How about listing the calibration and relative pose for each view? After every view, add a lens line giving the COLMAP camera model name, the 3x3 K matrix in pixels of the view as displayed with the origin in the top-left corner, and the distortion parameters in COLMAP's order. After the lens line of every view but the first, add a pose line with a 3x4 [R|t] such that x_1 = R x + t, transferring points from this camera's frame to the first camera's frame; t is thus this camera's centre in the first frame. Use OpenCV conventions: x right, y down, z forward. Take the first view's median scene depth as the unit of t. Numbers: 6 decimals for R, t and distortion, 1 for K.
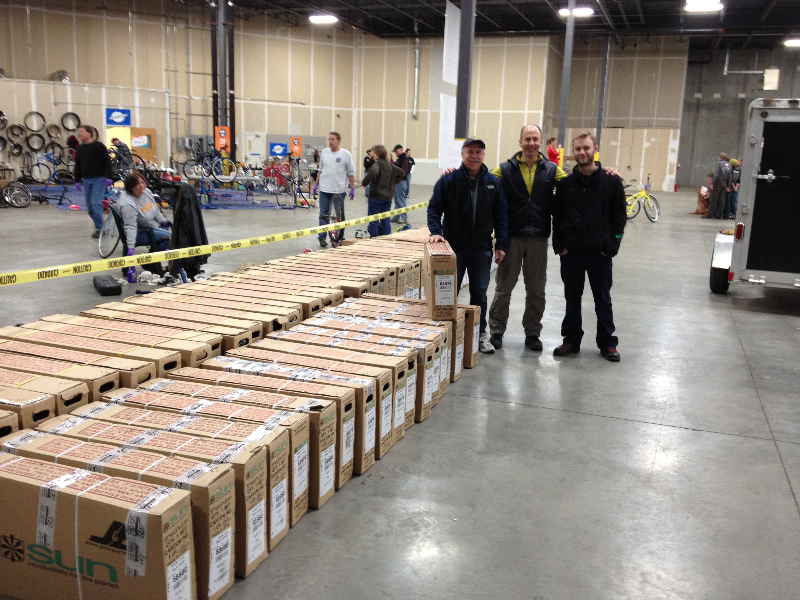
lens RADIAL K [[741.4, 0, 400.1], [0, 741.4, 303.5], [0, 0, 1]] dist [-0.038315, 0.000000]
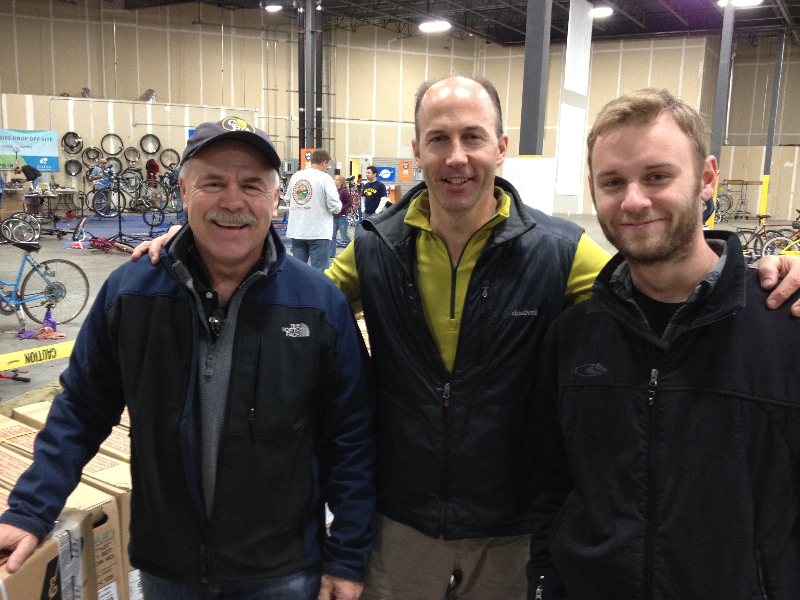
lens RADIAL K [[750.3, 0, 404.0], [0, 750.3, 300.8], [0, 0, 1]] dist [0.014000, 0.000000]
pose [[0.982332, 0.023043, -0.185722, 0.040214], [-0.029810, 0.998986, -0.033725, -0.030315], [0.184756, 0.038666, 0.982023, 0.142558]]
